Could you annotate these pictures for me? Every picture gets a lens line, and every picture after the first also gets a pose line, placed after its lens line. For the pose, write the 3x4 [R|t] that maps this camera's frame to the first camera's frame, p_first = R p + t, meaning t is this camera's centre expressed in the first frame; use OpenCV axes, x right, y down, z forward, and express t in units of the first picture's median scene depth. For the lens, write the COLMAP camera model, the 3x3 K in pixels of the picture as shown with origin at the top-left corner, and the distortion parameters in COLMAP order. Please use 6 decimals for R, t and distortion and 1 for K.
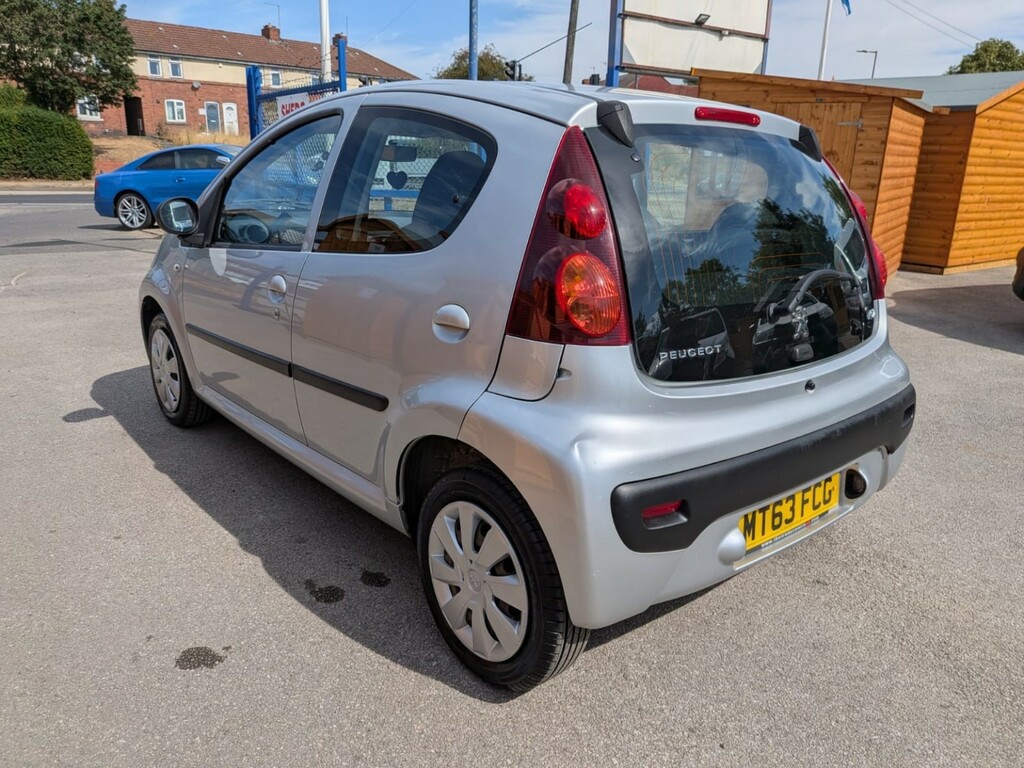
lens RADIAL K [[745.4, 0, 512.0], [0, 745.4, 384.0], [0, 0, 1]] dist [0.000075, -0.000435]
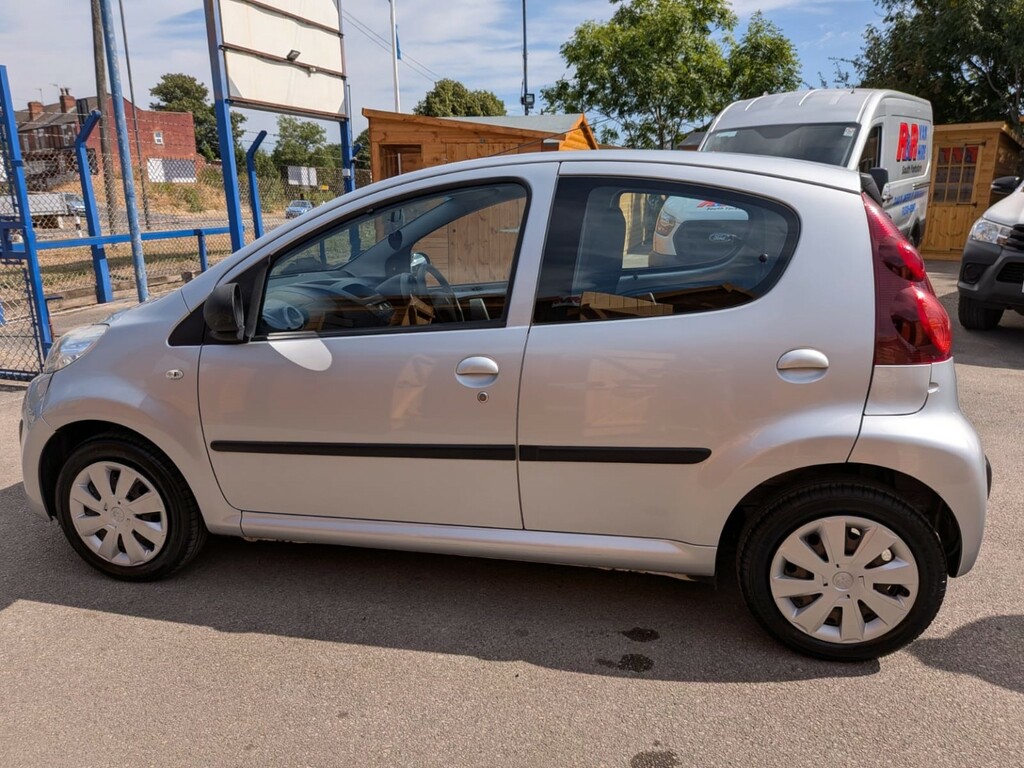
lens RADIAL K [[768.3, 0, 512.0], [0, 768.3, 360.9], [0, 0, 1]] dist [0.007305, -0.001786]
pose [[0.806166, -0.160308, 0.569560, -0.828555], [0.198820, 0.980020, -0.005578, -0.126123], [-0.557286, 0.117737, 0.821931, 0.192005]]
